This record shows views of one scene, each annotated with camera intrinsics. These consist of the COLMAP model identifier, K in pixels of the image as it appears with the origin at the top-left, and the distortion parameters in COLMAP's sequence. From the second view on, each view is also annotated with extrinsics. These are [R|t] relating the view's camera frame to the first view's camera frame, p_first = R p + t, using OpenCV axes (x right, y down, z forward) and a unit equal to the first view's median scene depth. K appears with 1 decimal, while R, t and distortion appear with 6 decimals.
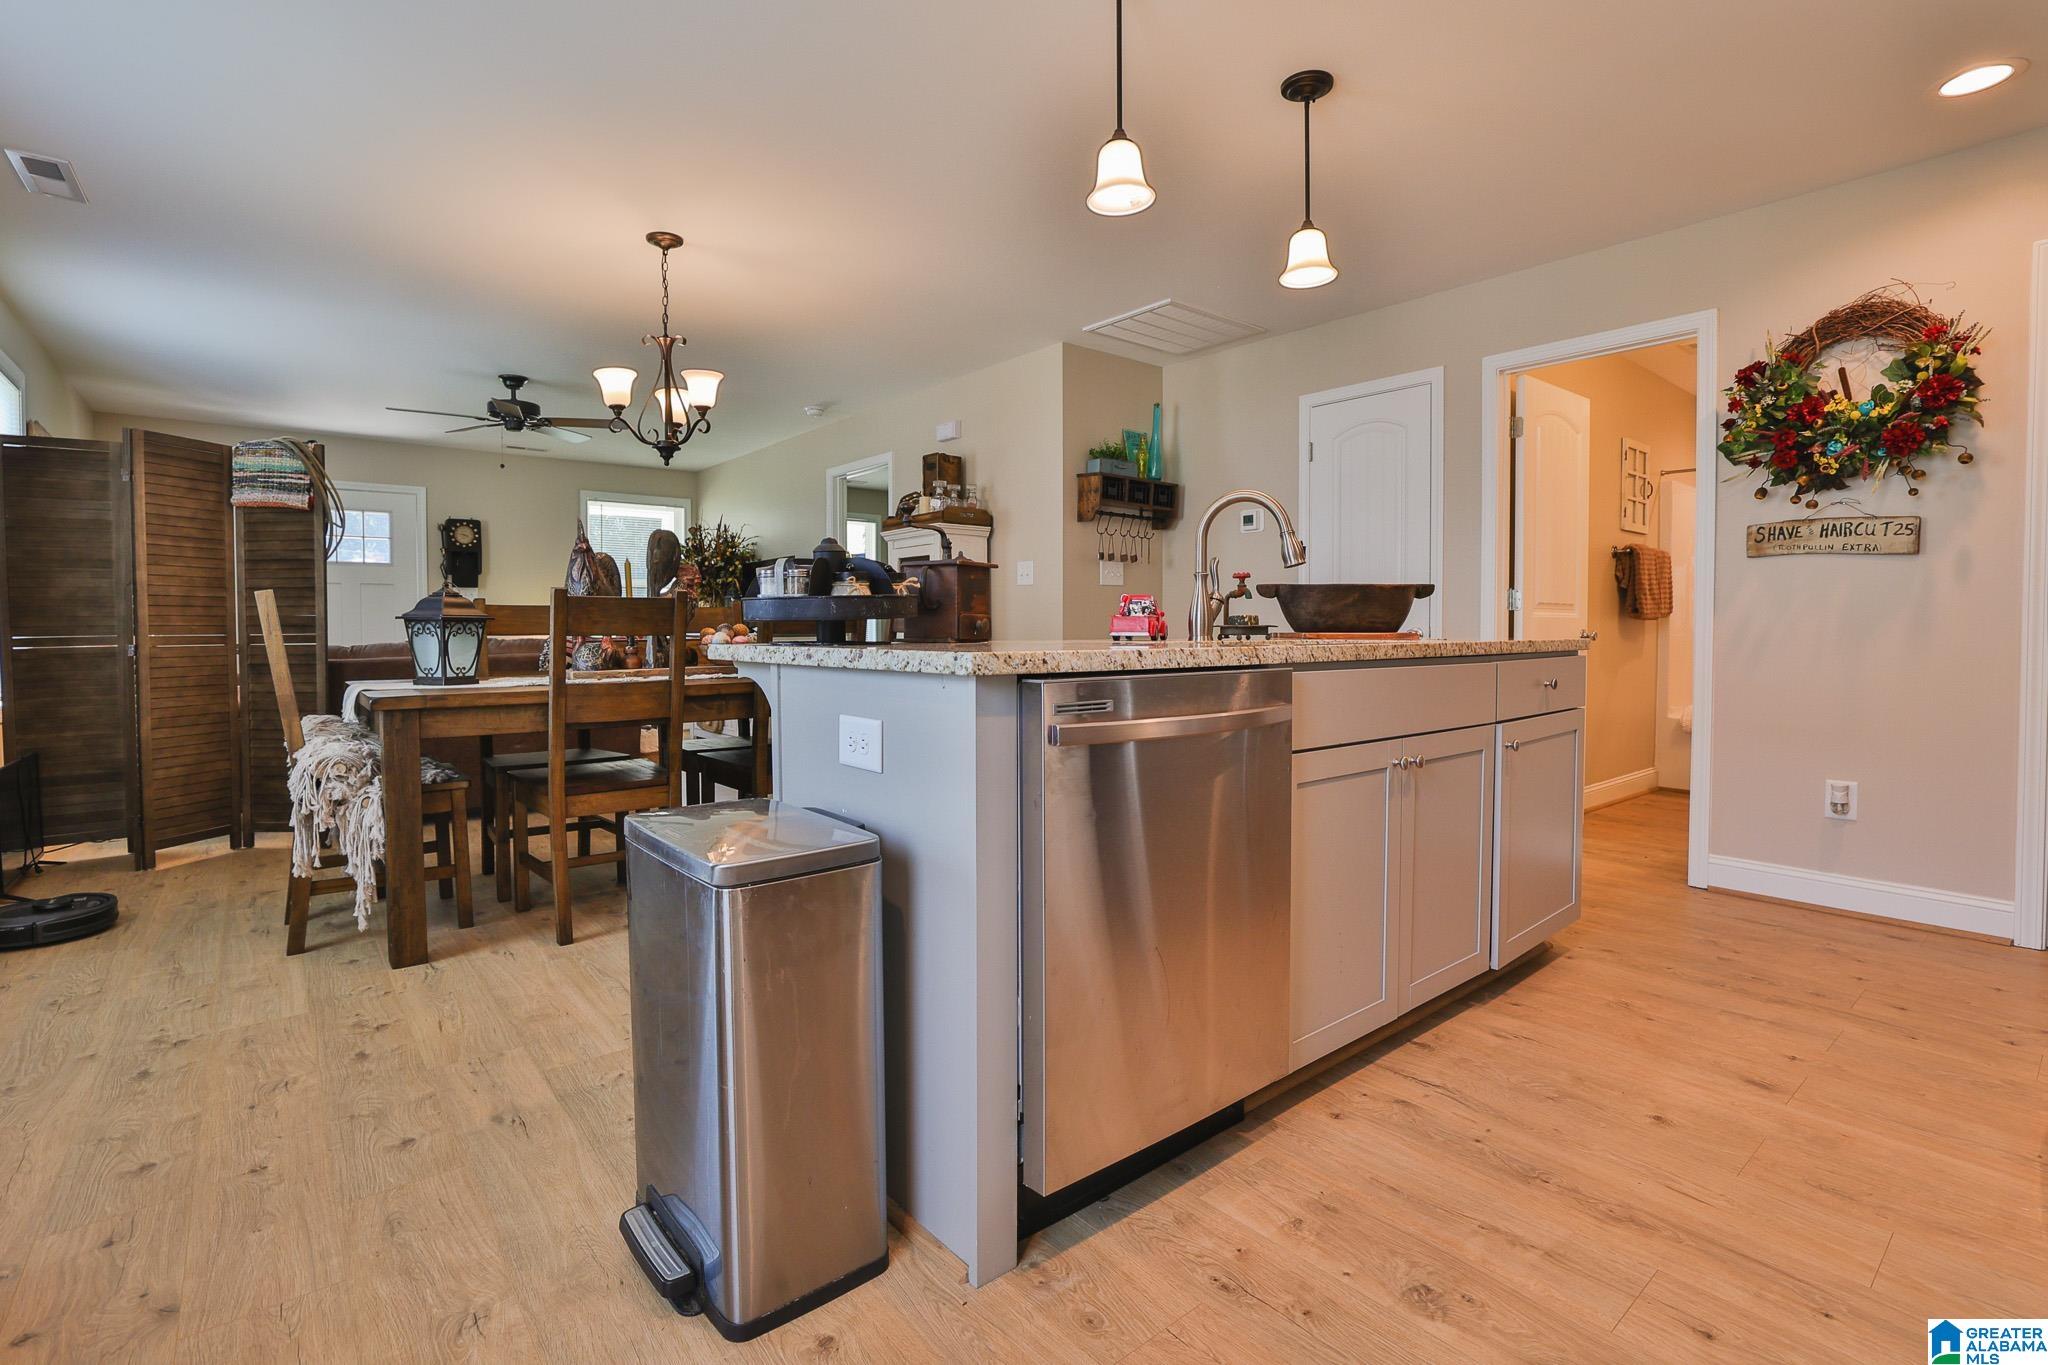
lens RADIAL K [[927.9, 0, 985.7], [0, 927.9, 661.6], [0, 0, 1]] dist [-0.047741, 0.017946]
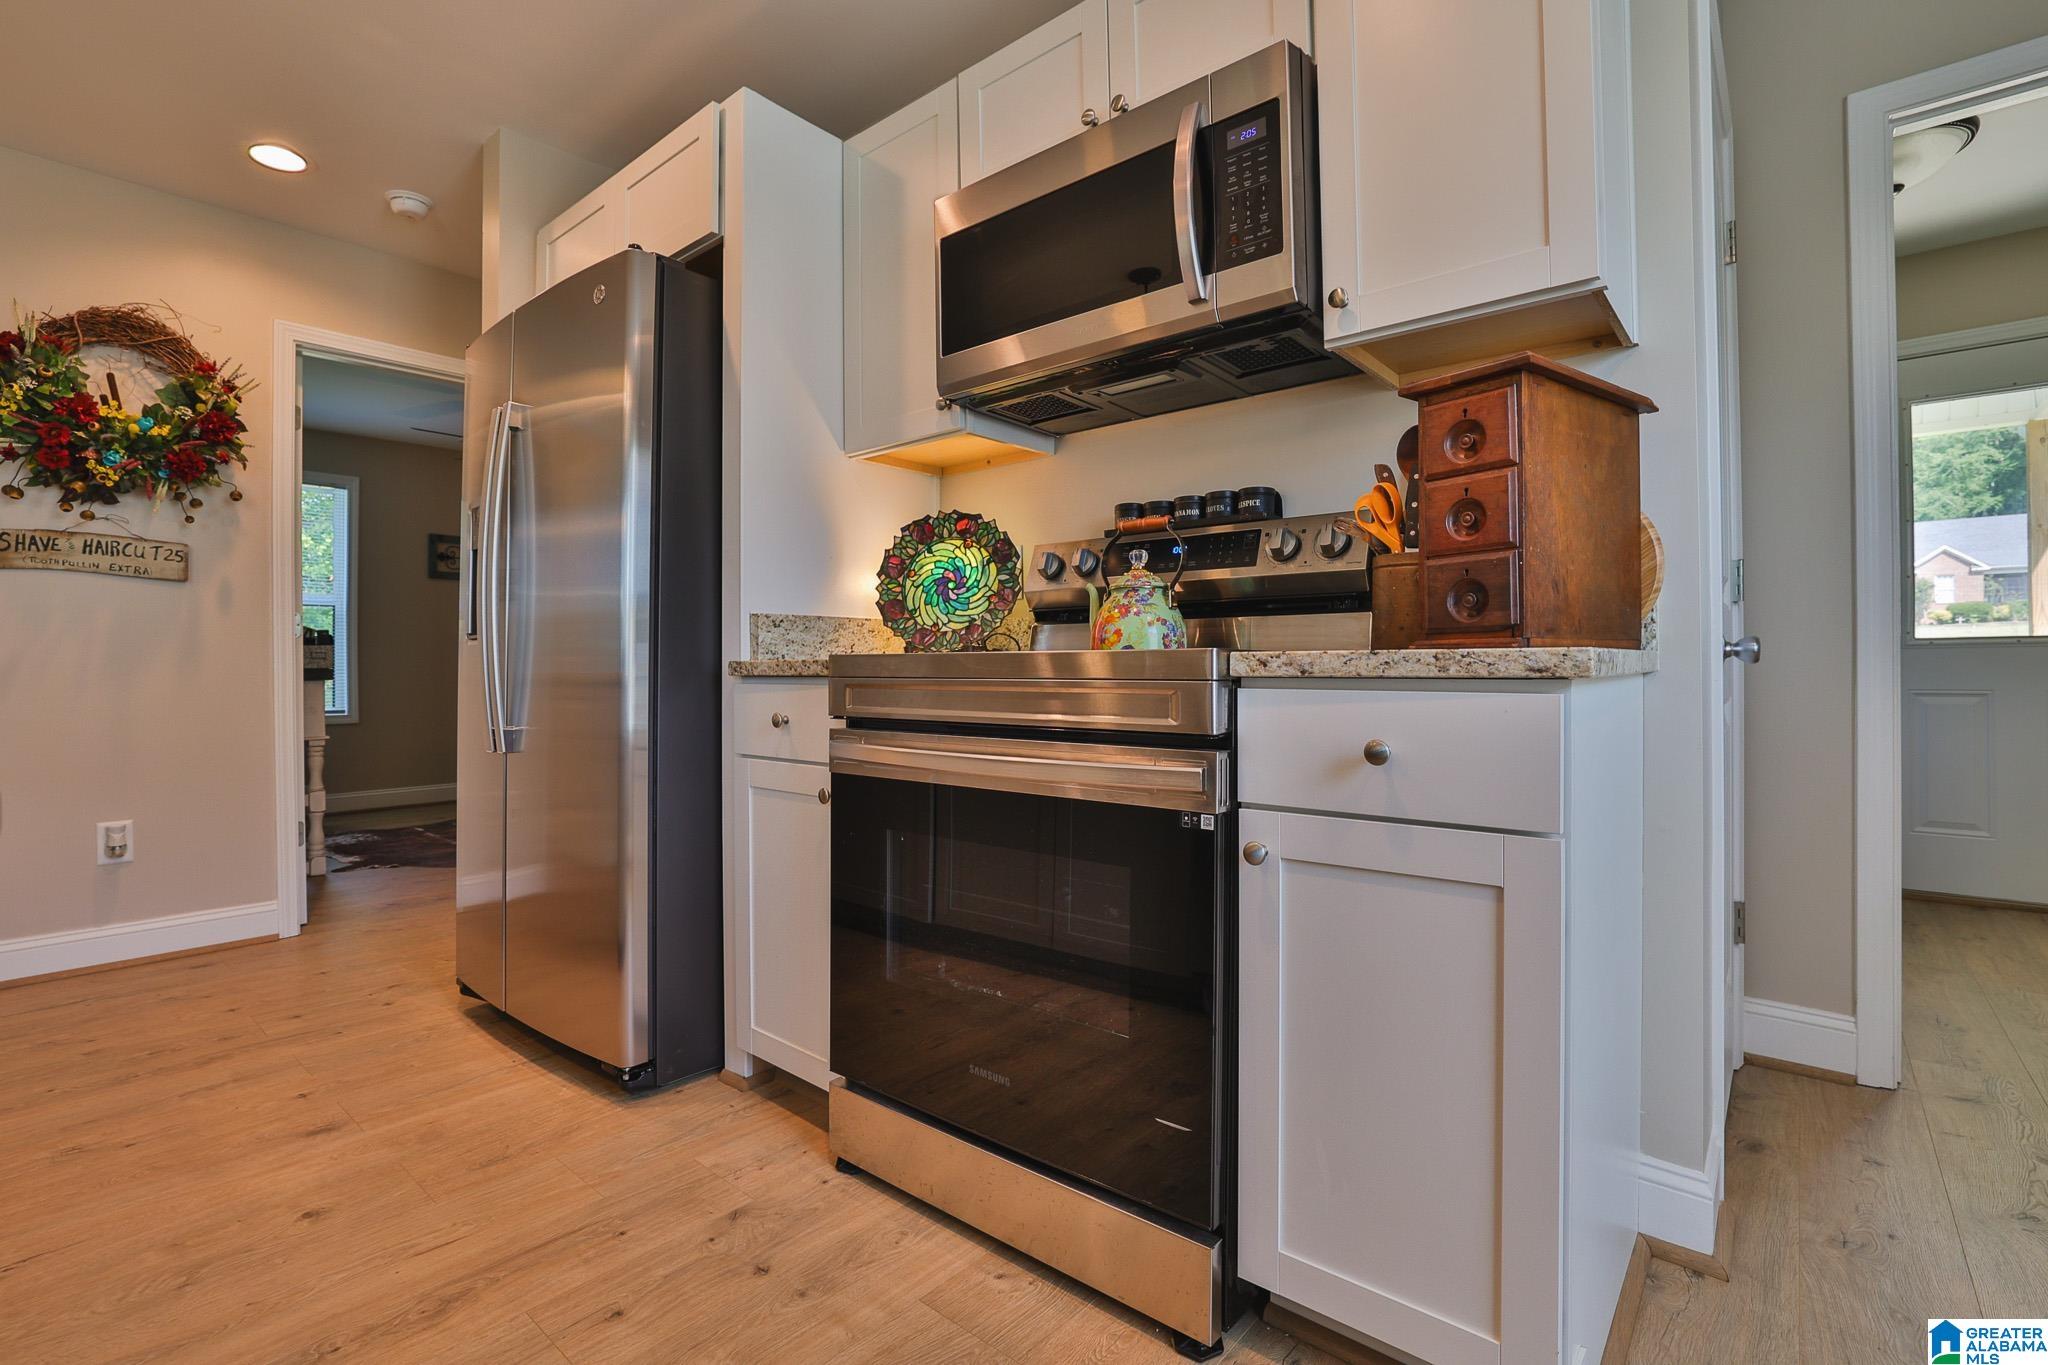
lens RADIAL K [[935.9, 0, 989.3], [0, 935.9, 662.4], [0, 0, 1]] dist [-0.047829, 0.017082]
pose [[-0.173061, 0.007348, 0.984884, -0.121966], [0.043053, 0.999073, 0.000111, 0.009220], [-0.983970, 0.042421, -0.173217, 0.292383]]
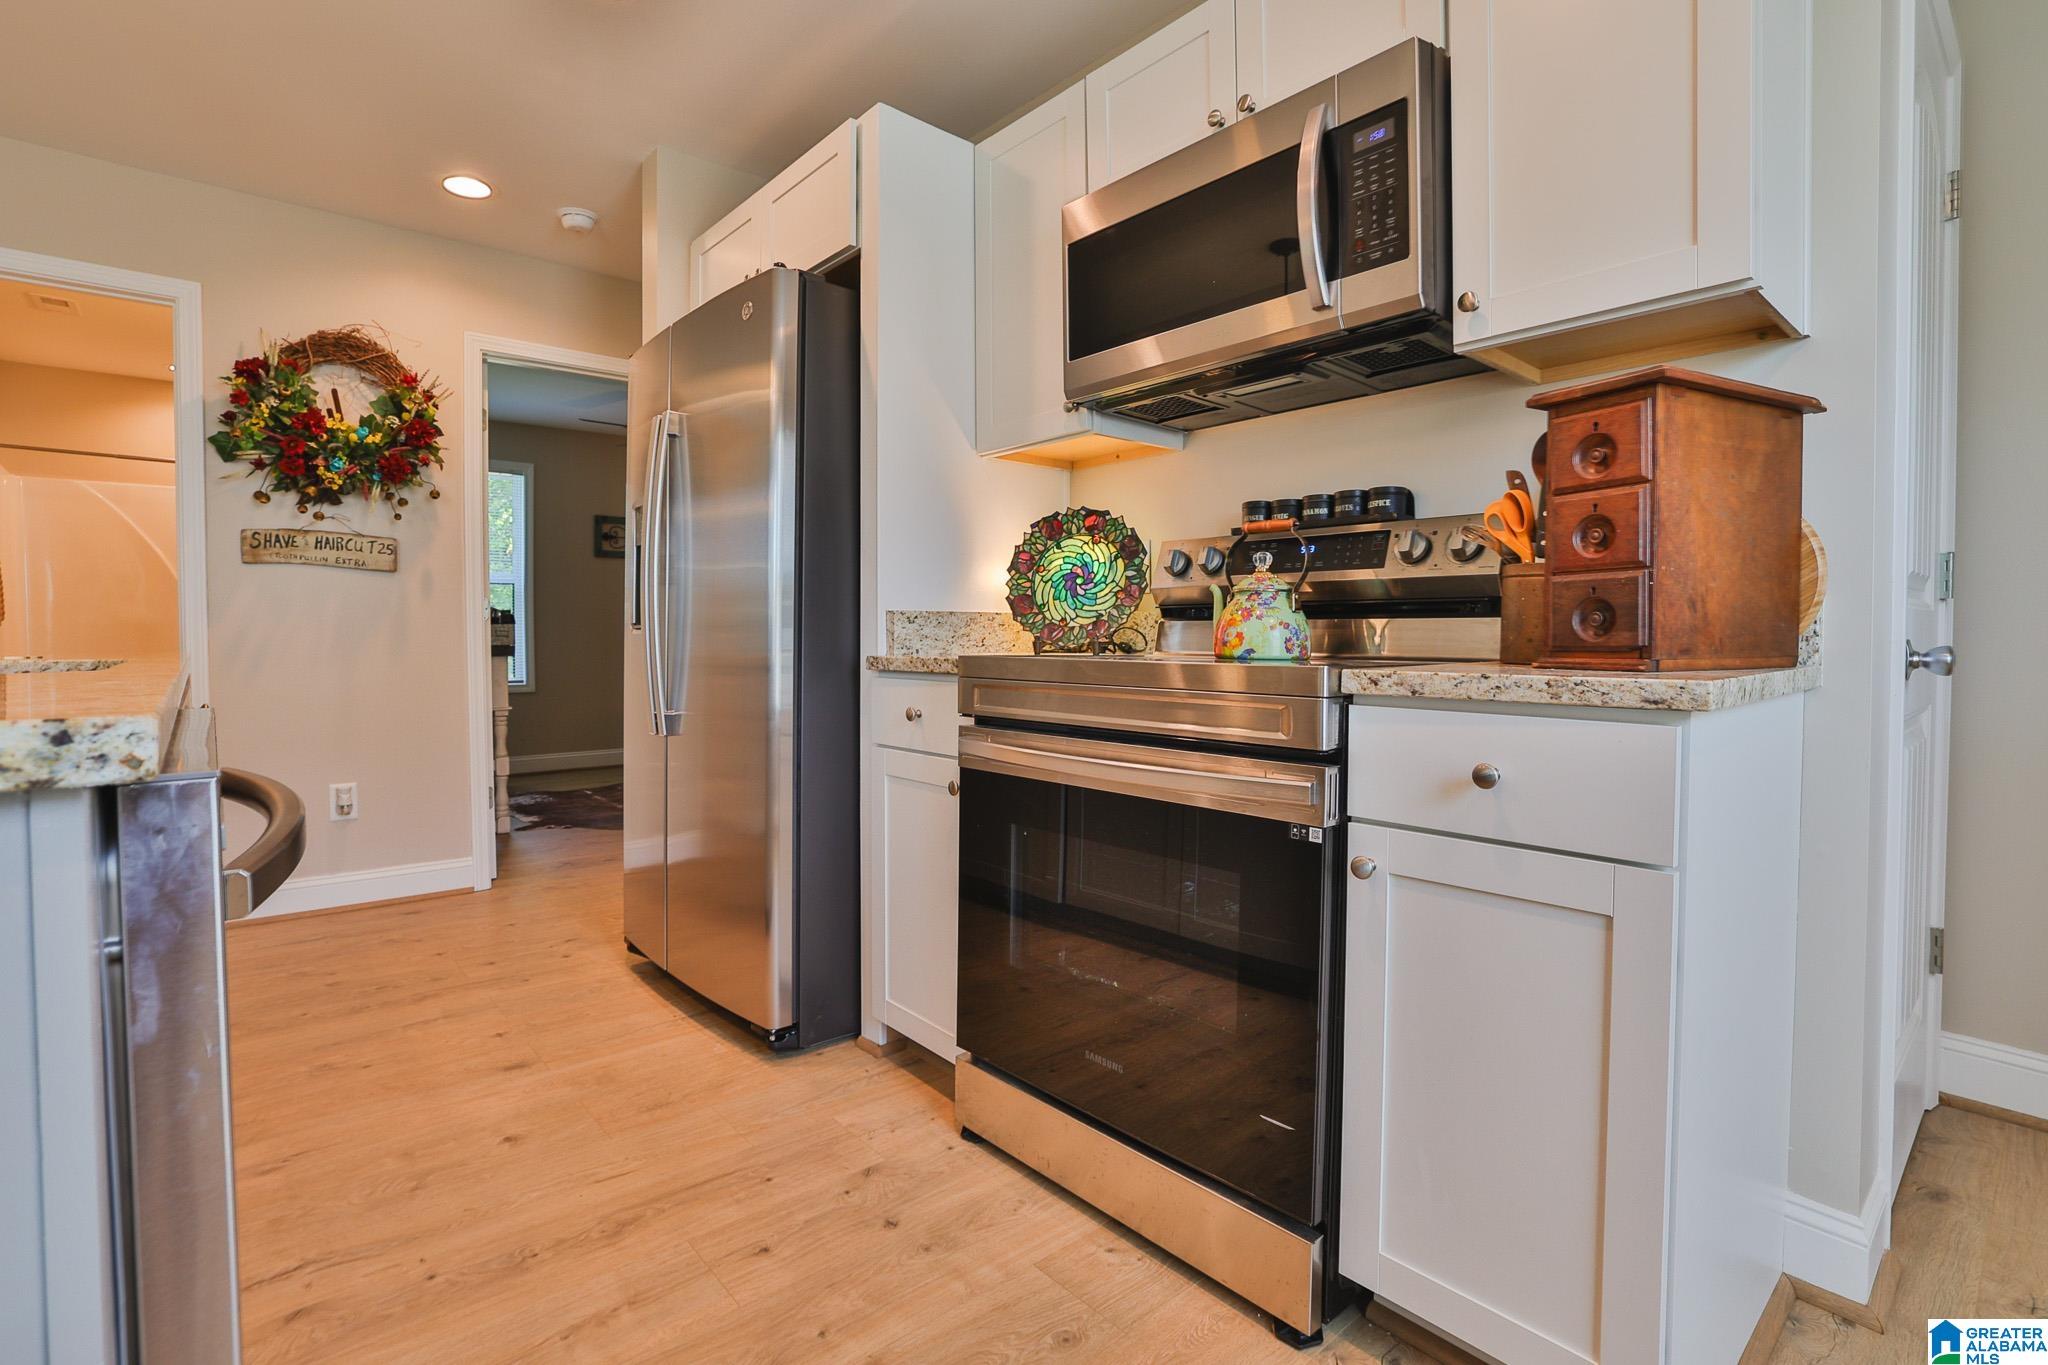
lens RADIAL K [[949.3, 0, 987.6], [0, 949.3, 657.7], [0, 0, 1]] dist [-0.049615, 0.017107]
pose [[-0.023308, -0.022151, 0.999483, -0.152749], [0.037871, 0.999017, 0.023023, -0.010863], [-0.999011, 0.038388, -0.022446, 0.284748]]
